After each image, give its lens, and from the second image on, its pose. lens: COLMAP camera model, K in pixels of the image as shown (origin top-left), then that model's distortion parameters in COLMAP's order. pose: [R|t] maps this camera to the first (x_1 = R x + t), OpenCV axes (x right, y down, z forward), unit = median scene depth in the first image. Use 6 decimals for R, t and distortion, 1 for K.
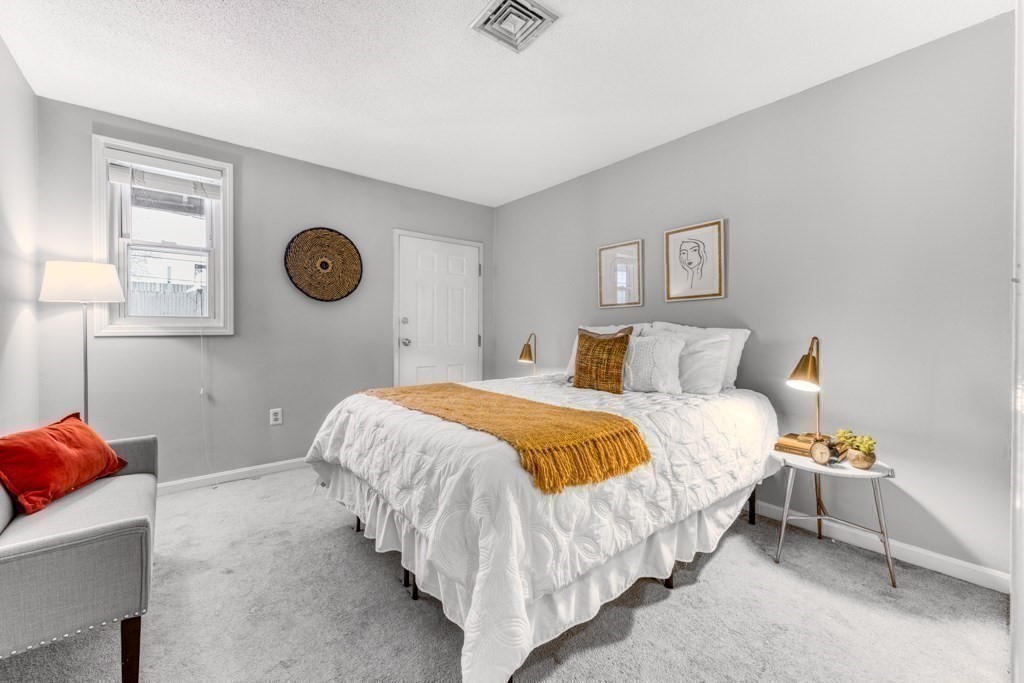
lens RADIAL K [[406.2, 0, 512.5], [0, 406.2, 334.7], [0, 0, 1]] dist [0.000763, 0.000012]
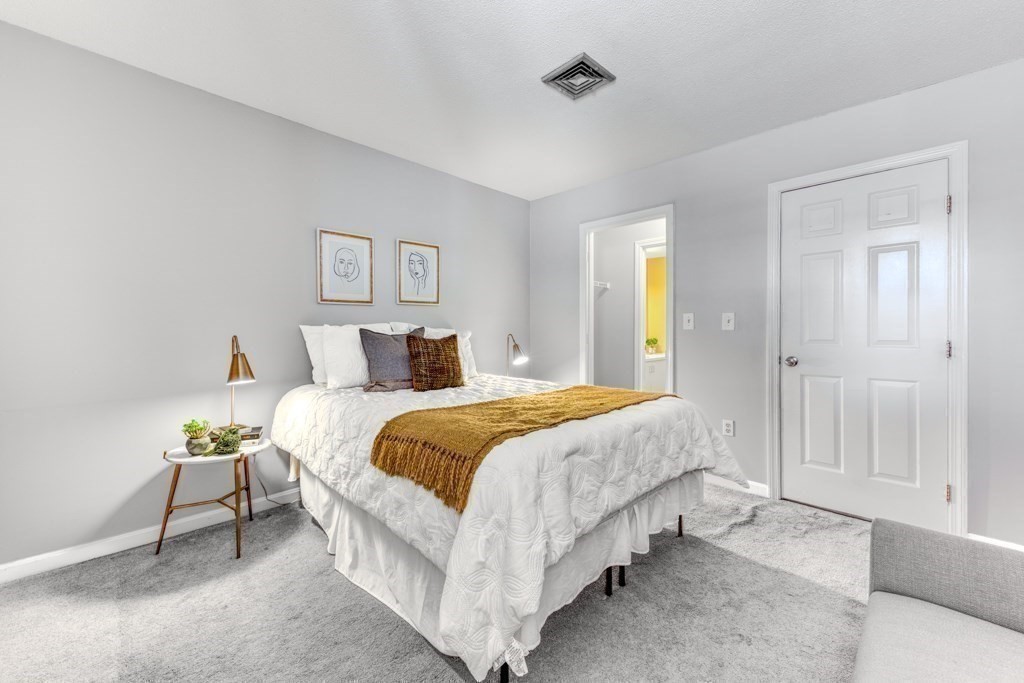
lens RADIAL K [[406.2, 0, 512.1], [0, 406.2, 334.1], [0, 0, 1]] dist [0.000763, 0.000012]
pose [[-0.131712, -0.007929, 0.991256, -0.768476], [0.011922, 0.999883, 0.009582, -0.008550], [-0.991216, 0.013080, -0.131602, 0.890957]]
